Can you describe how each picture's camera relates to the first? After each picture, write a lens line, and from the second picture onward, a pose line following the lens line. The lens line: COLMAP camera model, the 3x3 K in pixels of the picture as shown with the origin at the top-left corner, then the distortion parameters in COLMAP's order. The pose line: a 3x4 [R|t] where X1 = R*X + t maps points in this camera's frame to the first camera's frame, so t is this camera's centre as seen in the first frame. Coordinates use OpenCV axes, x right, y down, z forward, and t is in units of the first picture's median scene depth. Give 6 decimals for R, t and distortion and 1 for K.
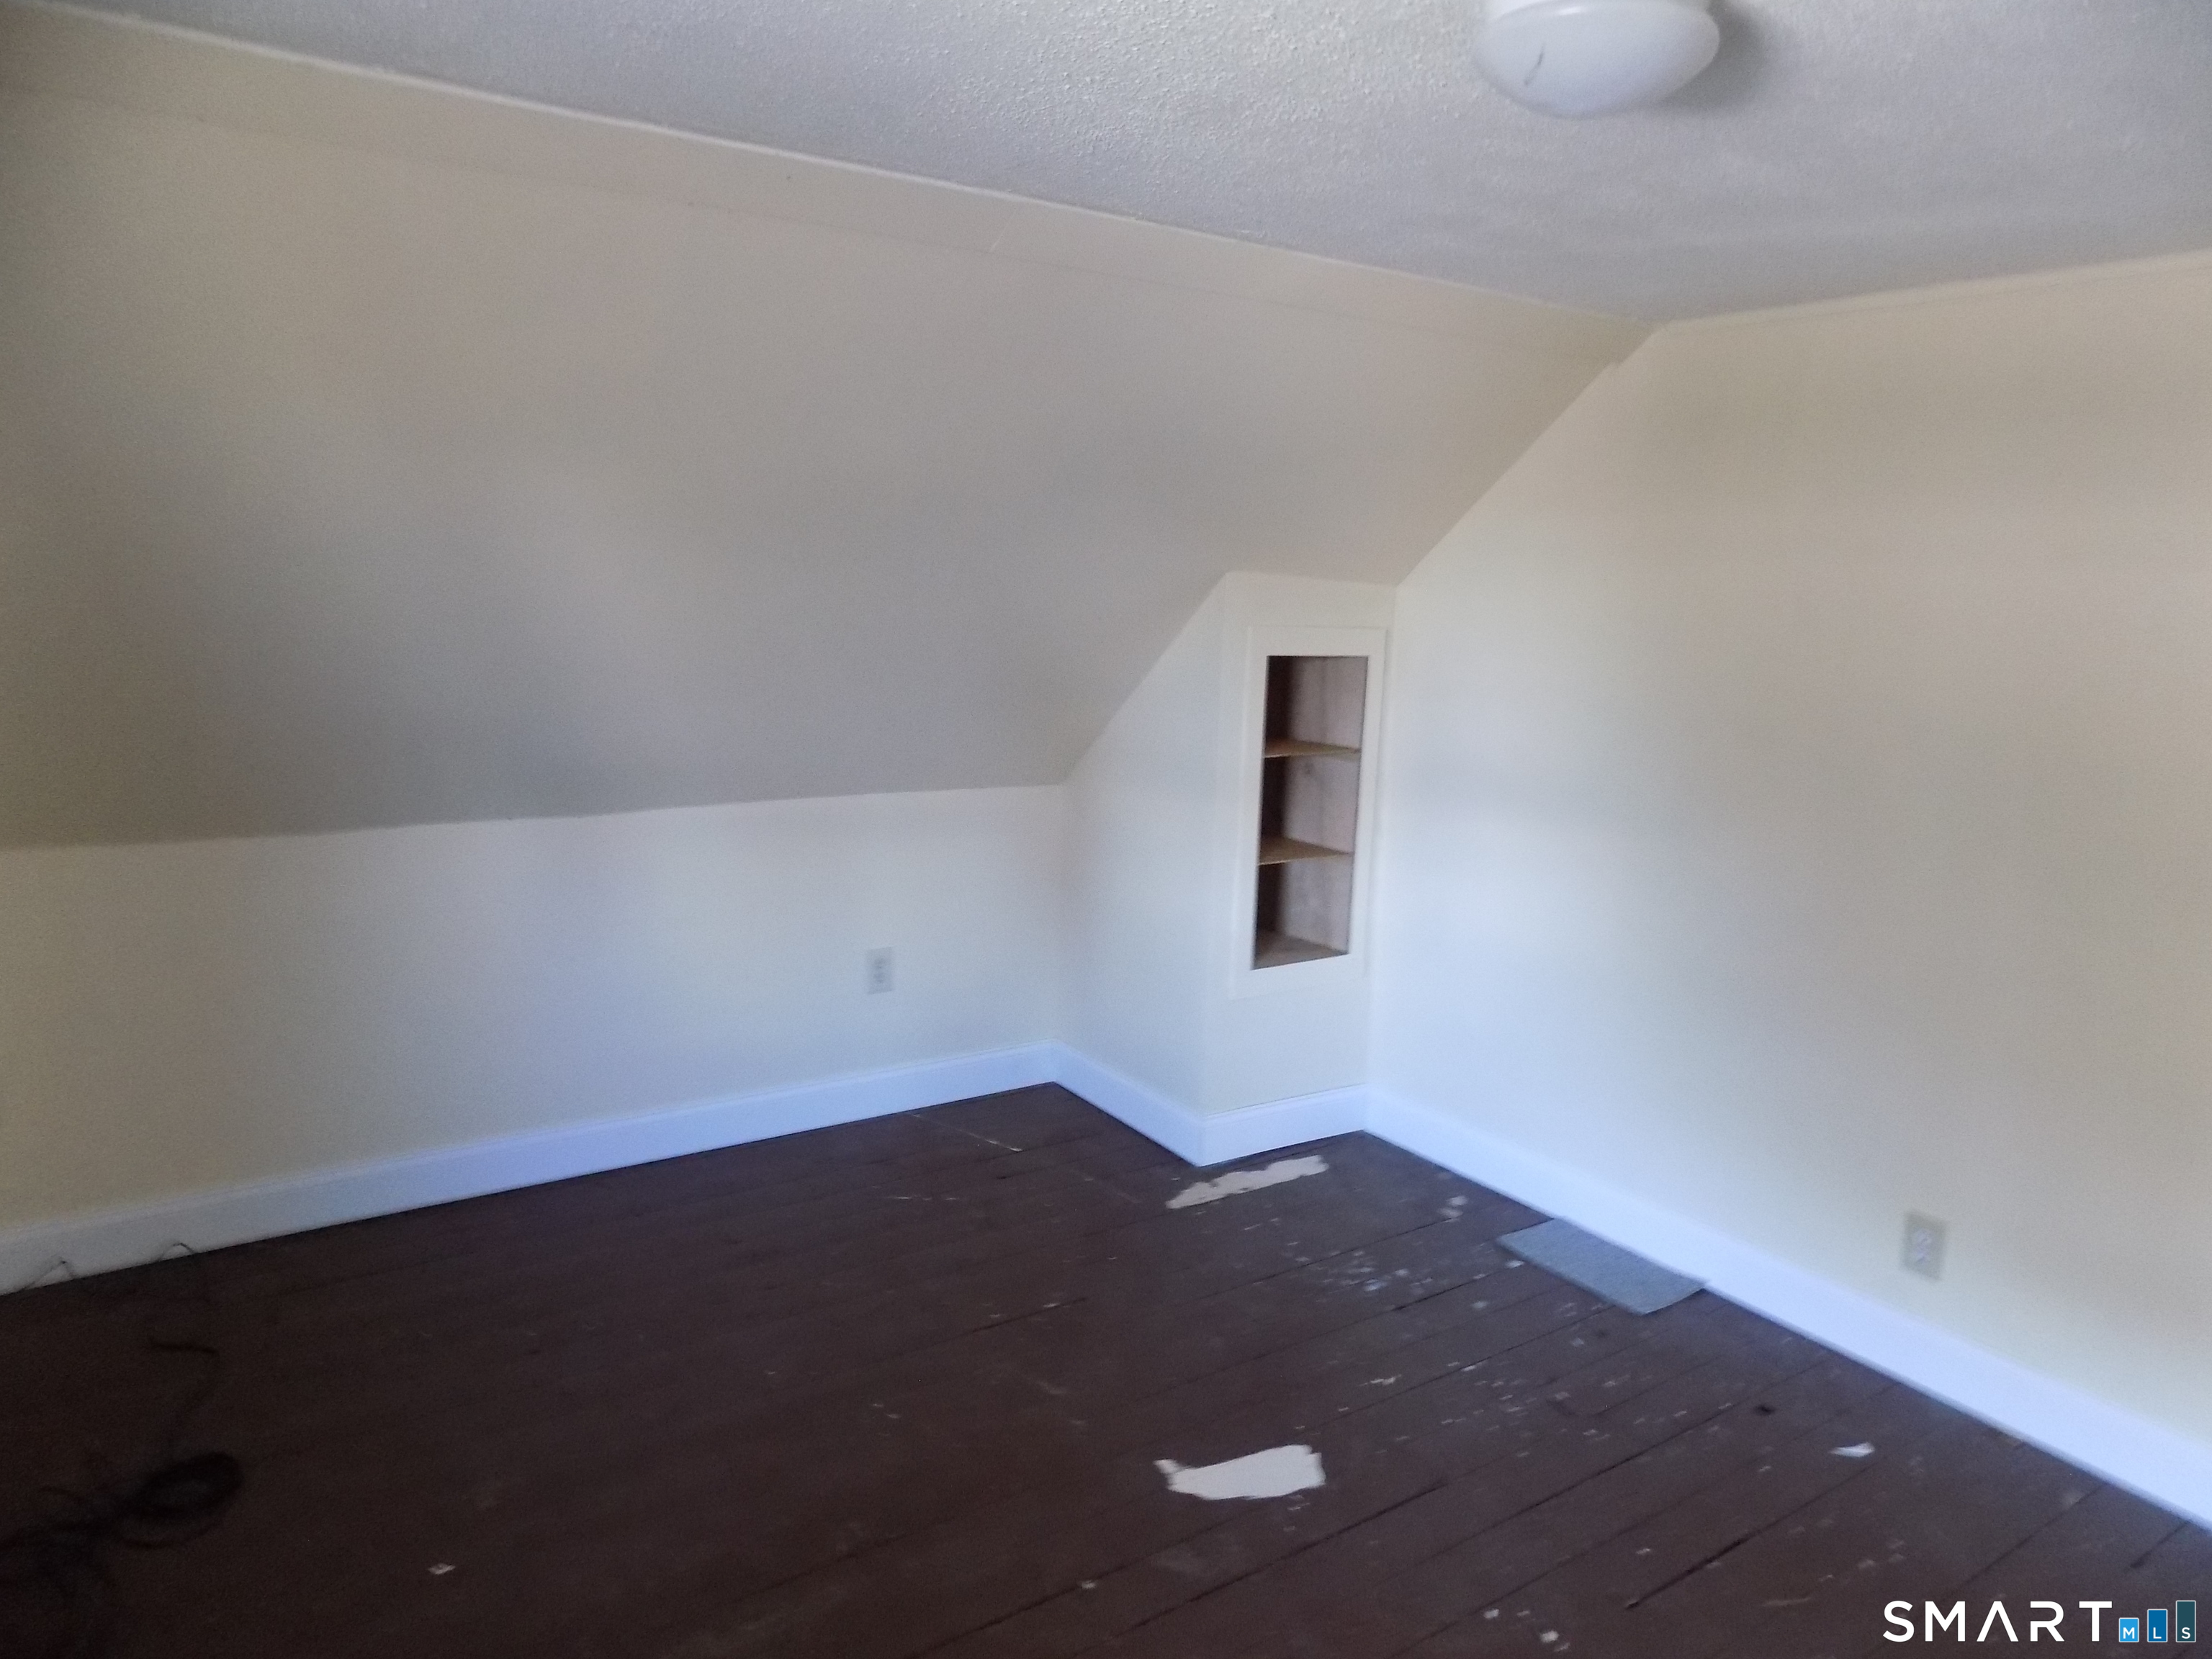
lens RADIAL K [[1496.8, 0, 1122.7], [0, 1496.8, 811.3], [0, 0, 1]] dist [-0.079182, 0.088873]
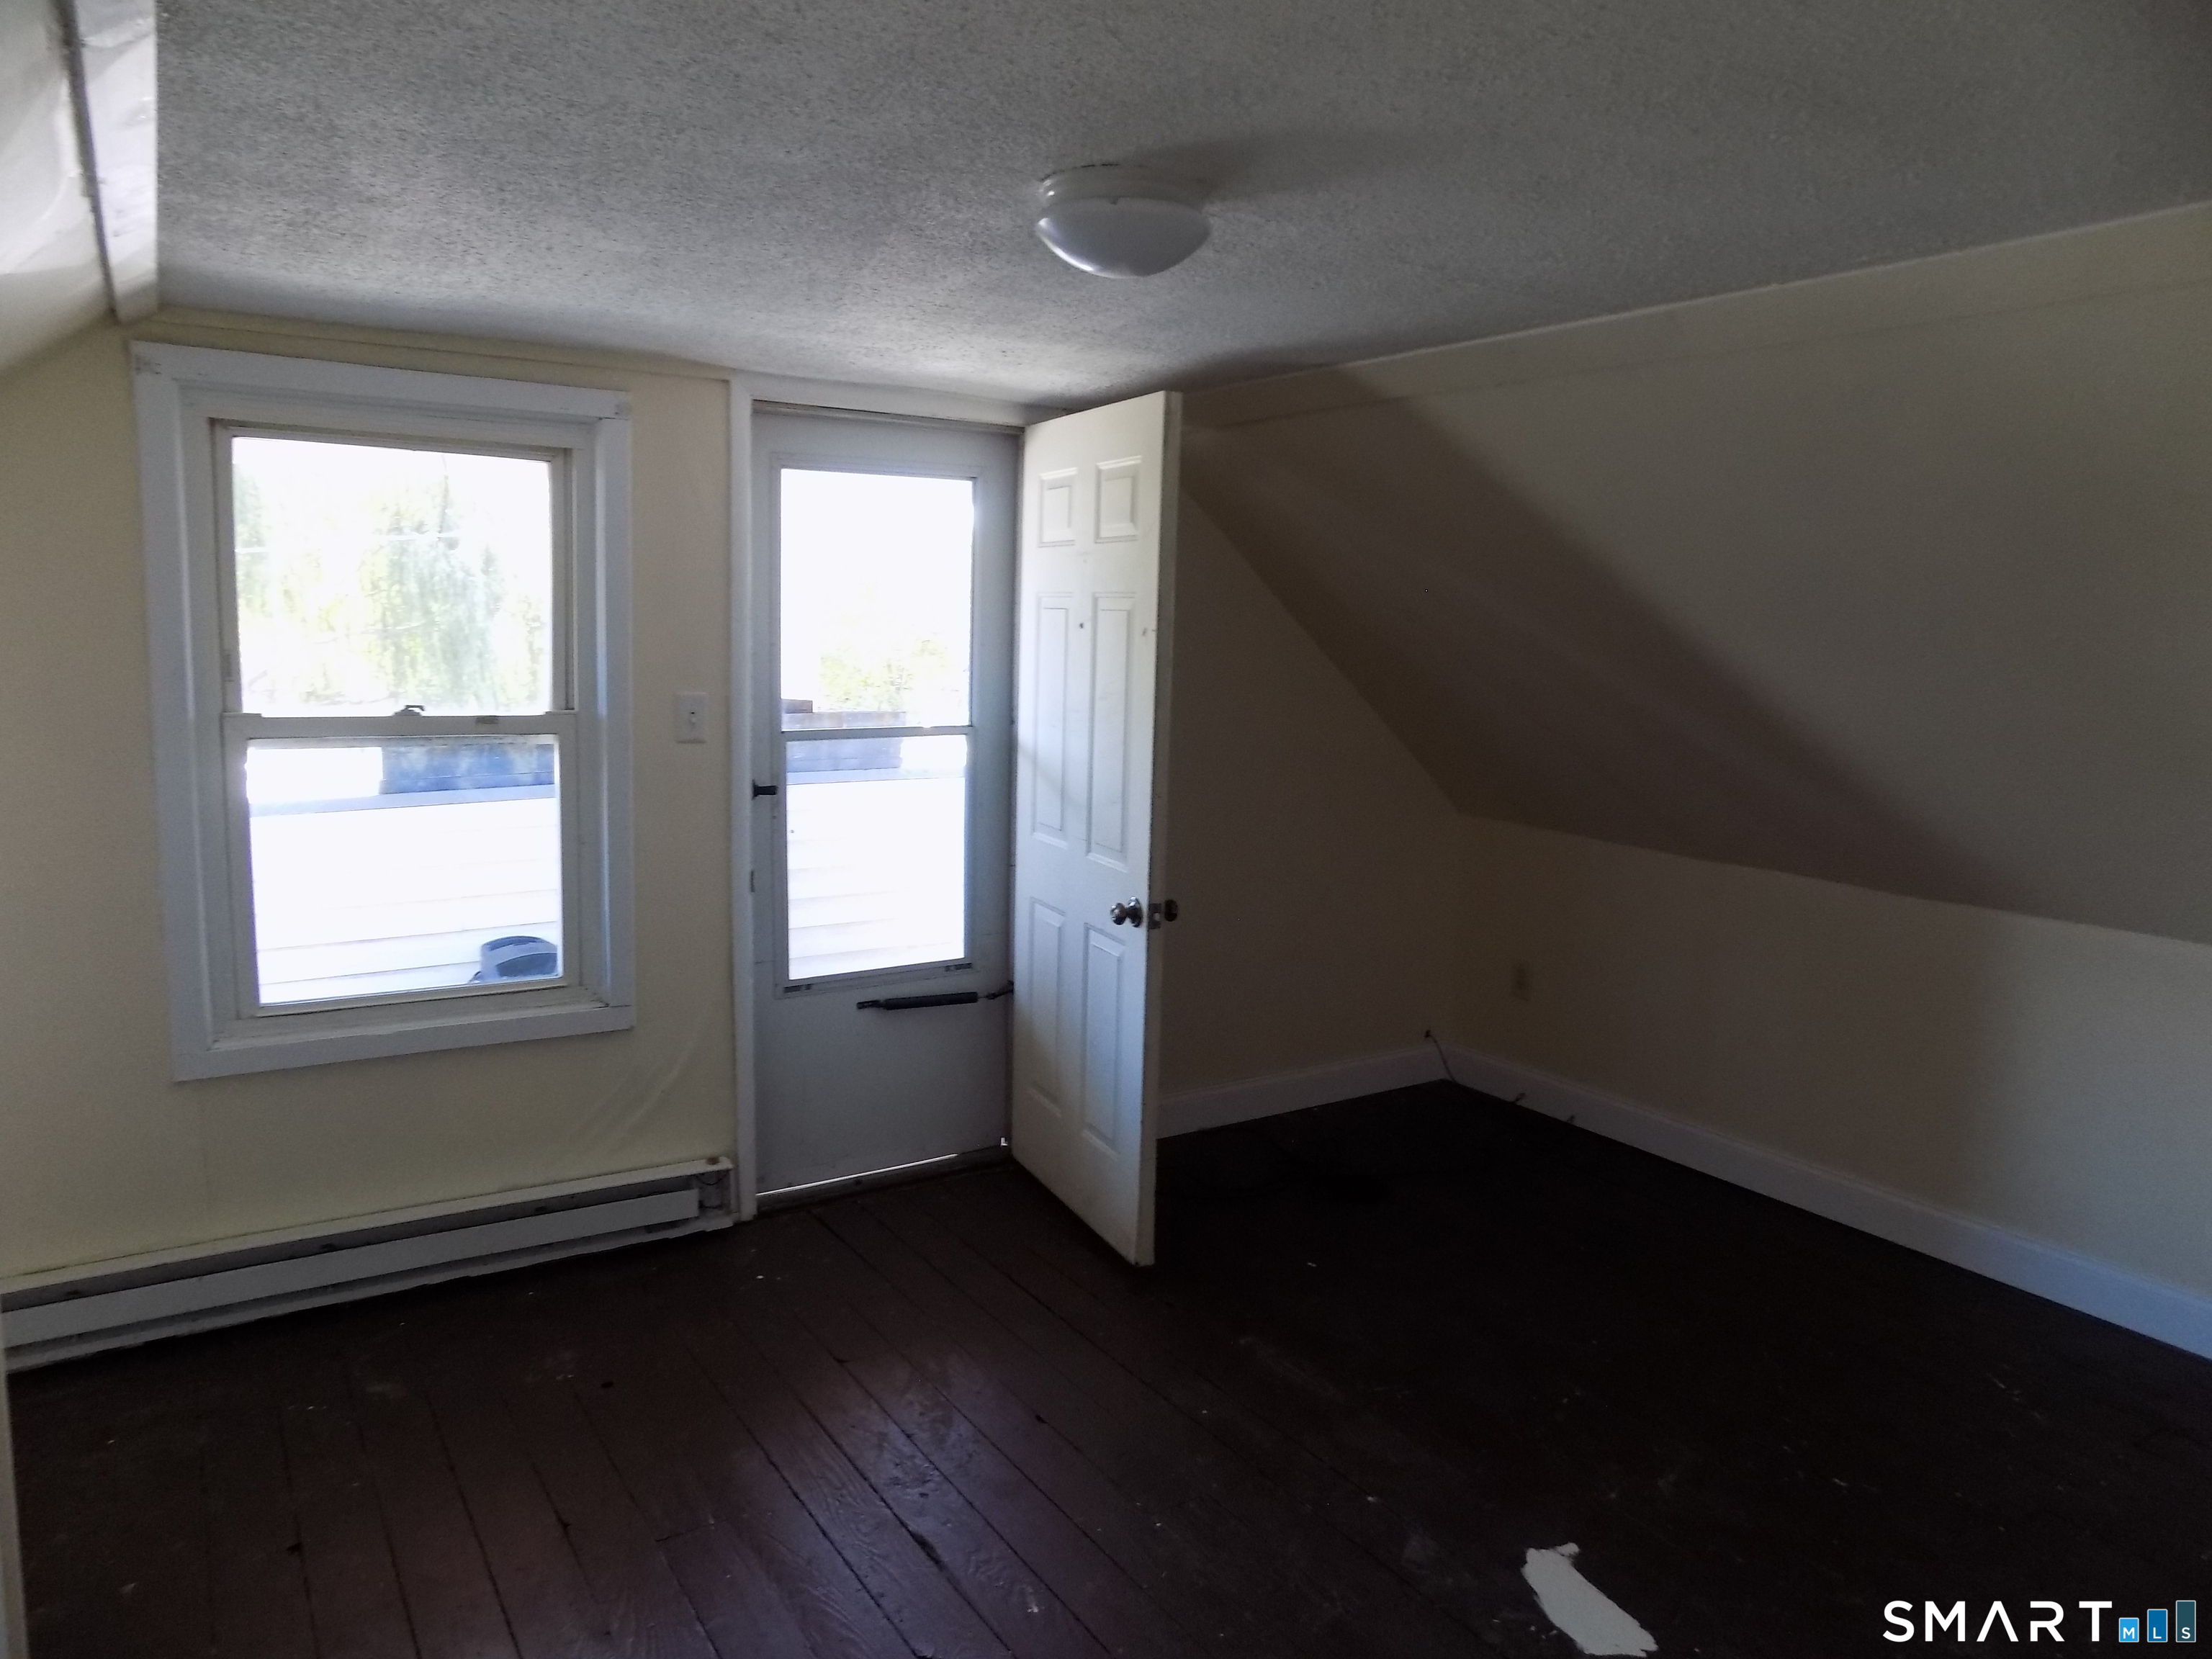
lens RADIAL K [[1496.8, 0, 1122.7], [0, 1496.8, 811.3], [0, 0, 1]] dist [-0.079182, 0.088873]
pose [[-0.022896, 0.098653, -0.994858, 0.978600], [-0.184908, 0.977532, 0.101190, -0.082948], [0.982489, 0.186274, -0.004140, 0.630889]]
